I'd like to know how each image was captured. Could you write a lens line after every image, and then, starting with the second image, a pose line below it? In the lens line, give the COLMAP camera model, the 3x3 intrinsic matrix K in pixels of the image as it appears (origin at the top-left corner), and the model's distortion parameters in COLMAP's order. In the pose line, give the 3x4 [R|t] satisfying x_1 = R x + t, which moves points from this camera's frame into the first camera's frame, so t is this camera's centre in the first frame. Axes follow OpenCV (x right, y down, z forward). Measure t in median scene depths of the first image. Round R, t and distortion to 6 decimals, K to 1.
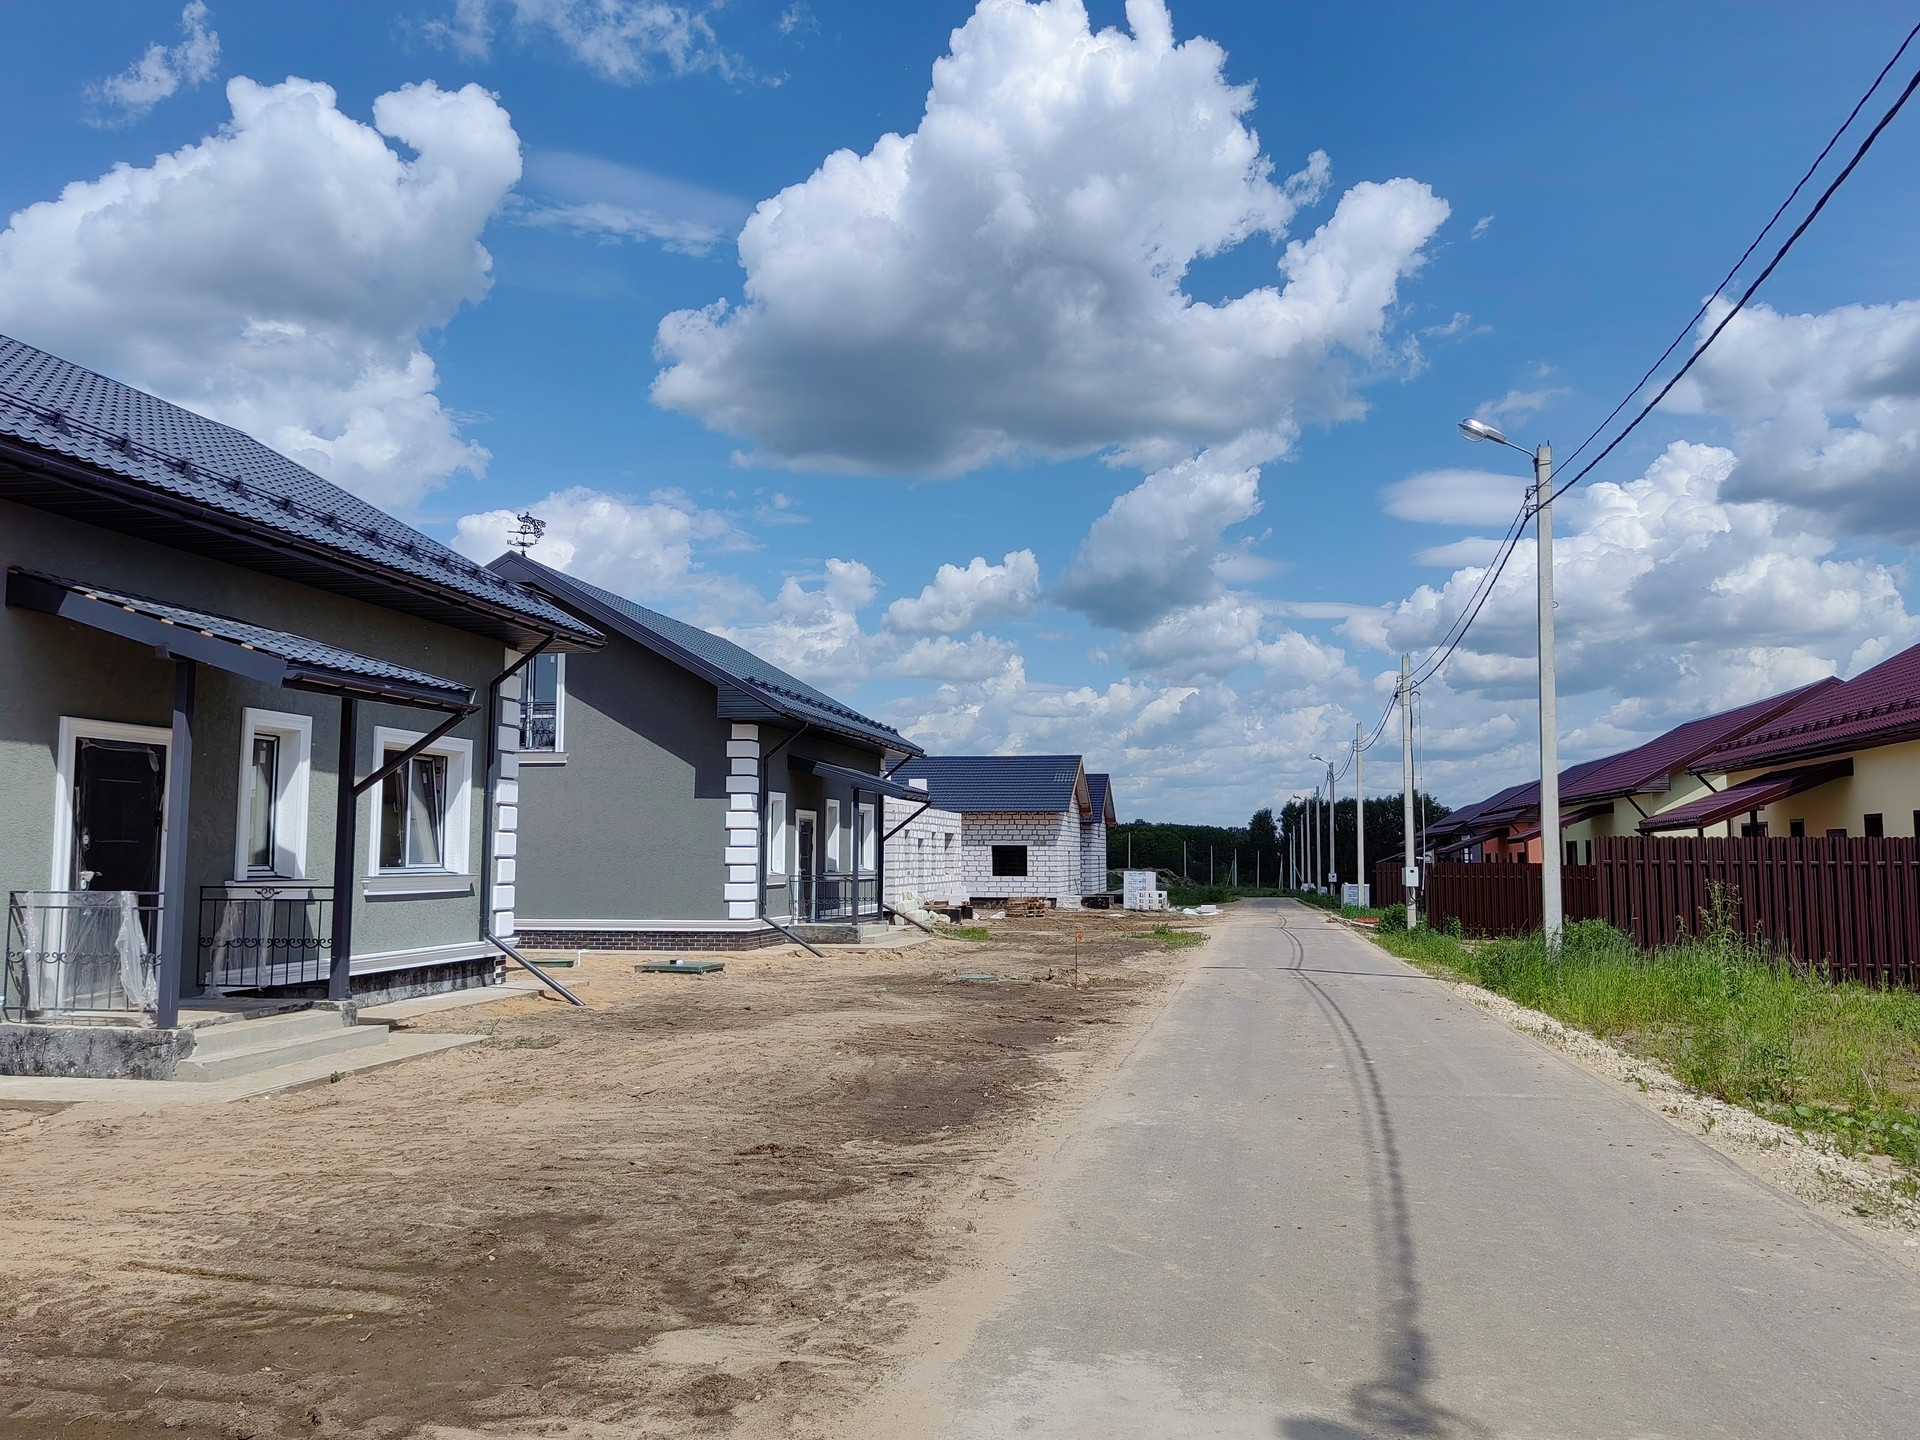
lens RADIAL K [[1503.6, 0, 958.5], [0, 1503.6, 709.6], [0, 0, 1]] dist [0.040444, -0.074881]
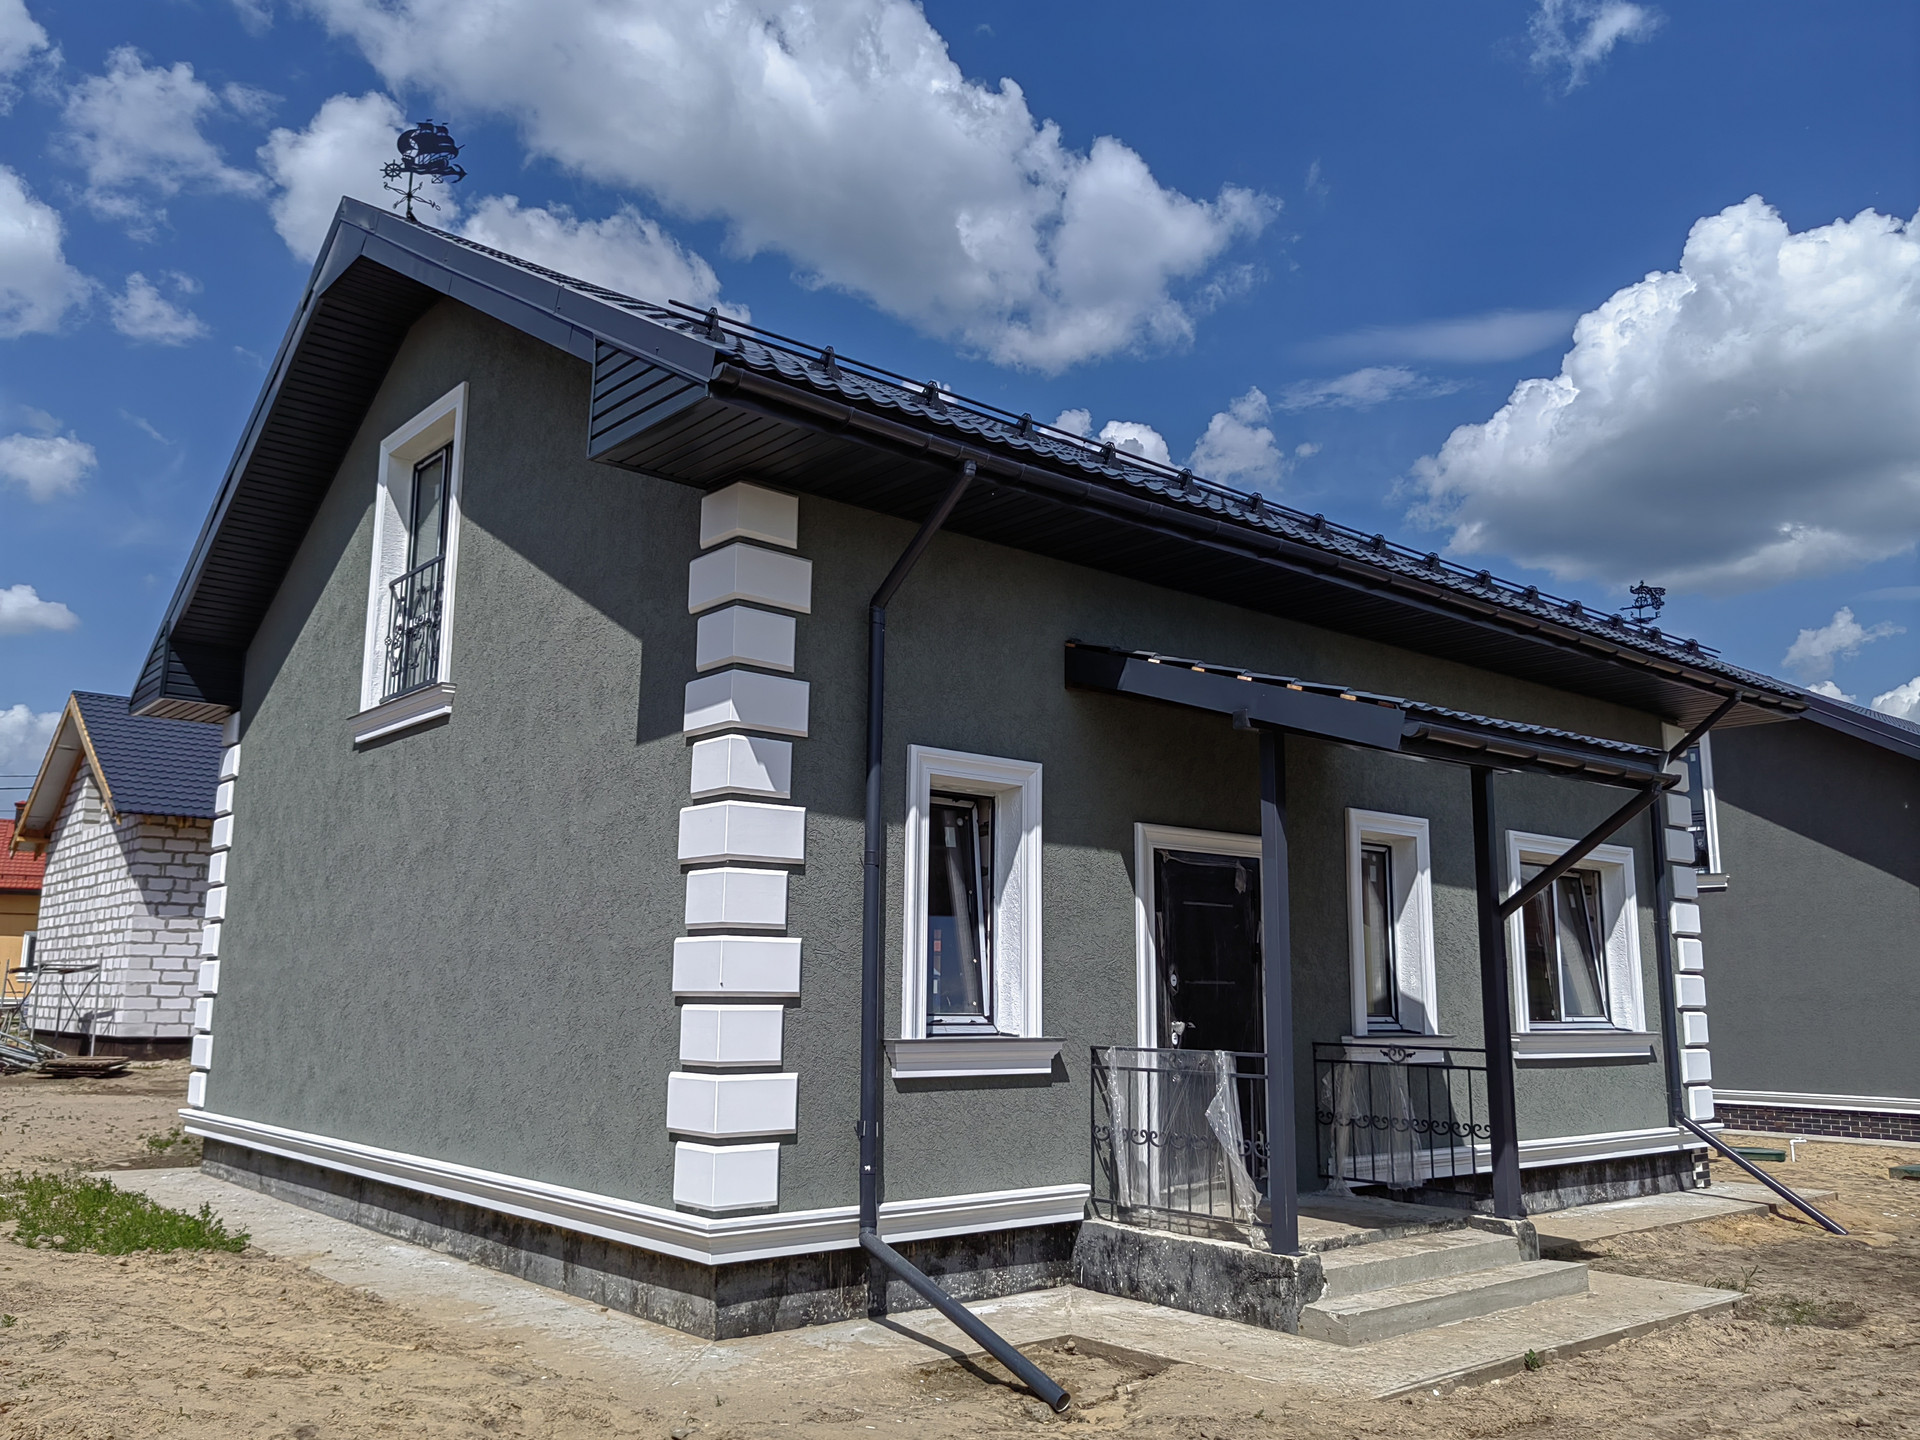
lens RADIAL K [[1525.2, 0, 983.9], [0, 1525.2, 708.6], [0, 0, 1]] dist [0.047835, -0.058772]
pose [[0.785177, -0.107649, -0.609843, -0.142848], [0.050371, 0.992614, -0.110362, 0.026292], [0.617219, 0.055935, 0.784800, 0.282868]]
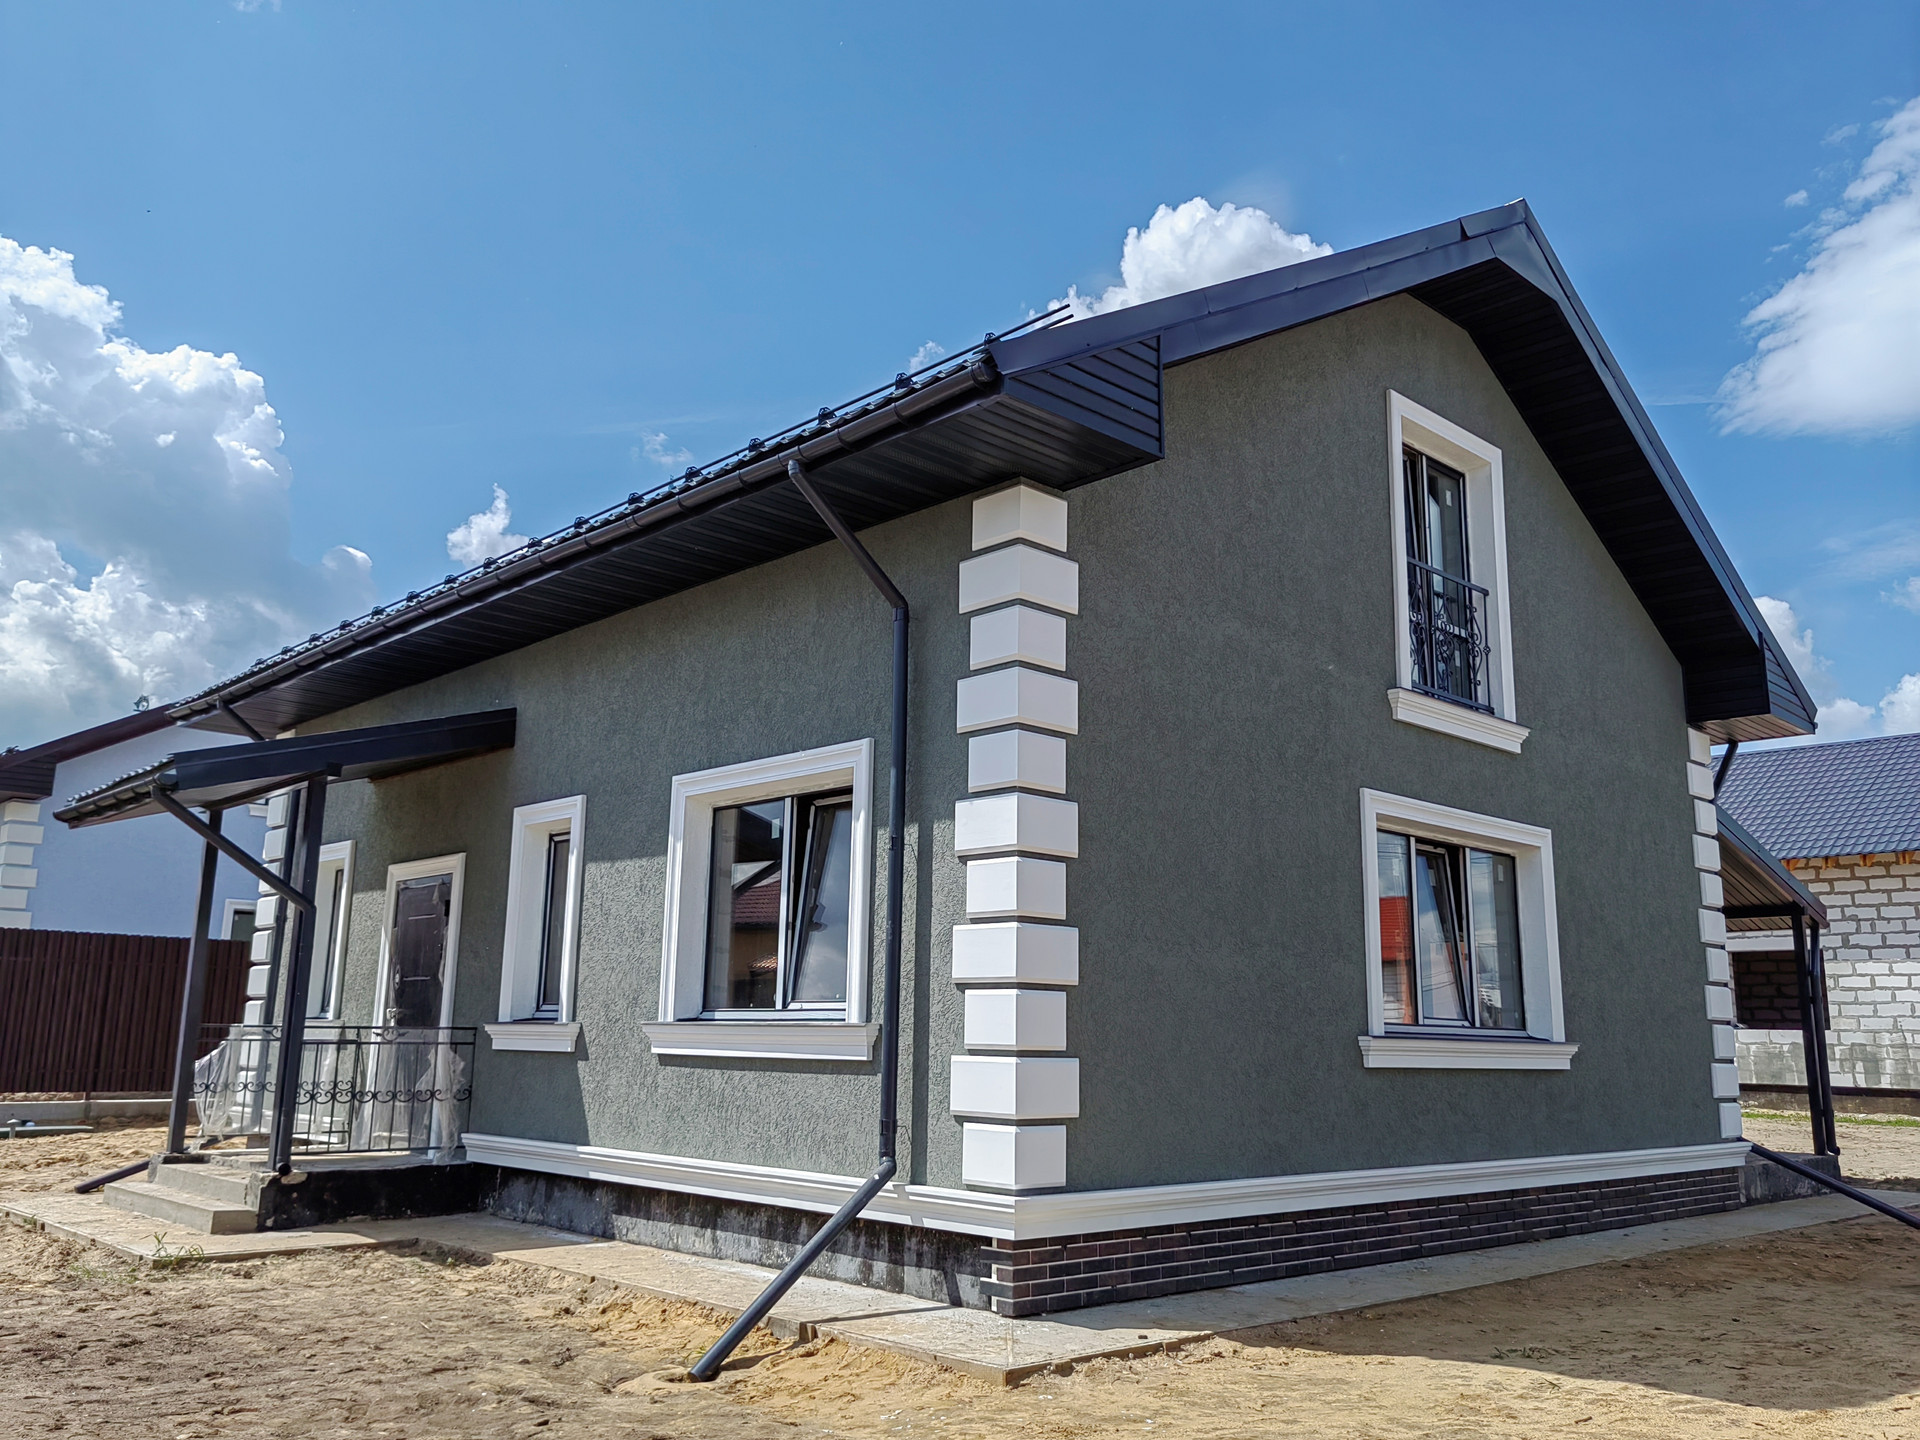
lens RADIAL K [[1533.5, 0, 959.8], [0, 1533.5, 714.4], [0, 0, 1]] dist [0.036123, -0.053739]
pose [[-0.587610, -0.173250, -0.790379, 0.059738], [0.063533, 0.963914, -0.258522, 0.190898], [0.806646, -0.202126, -0.555398, 1.762161]]
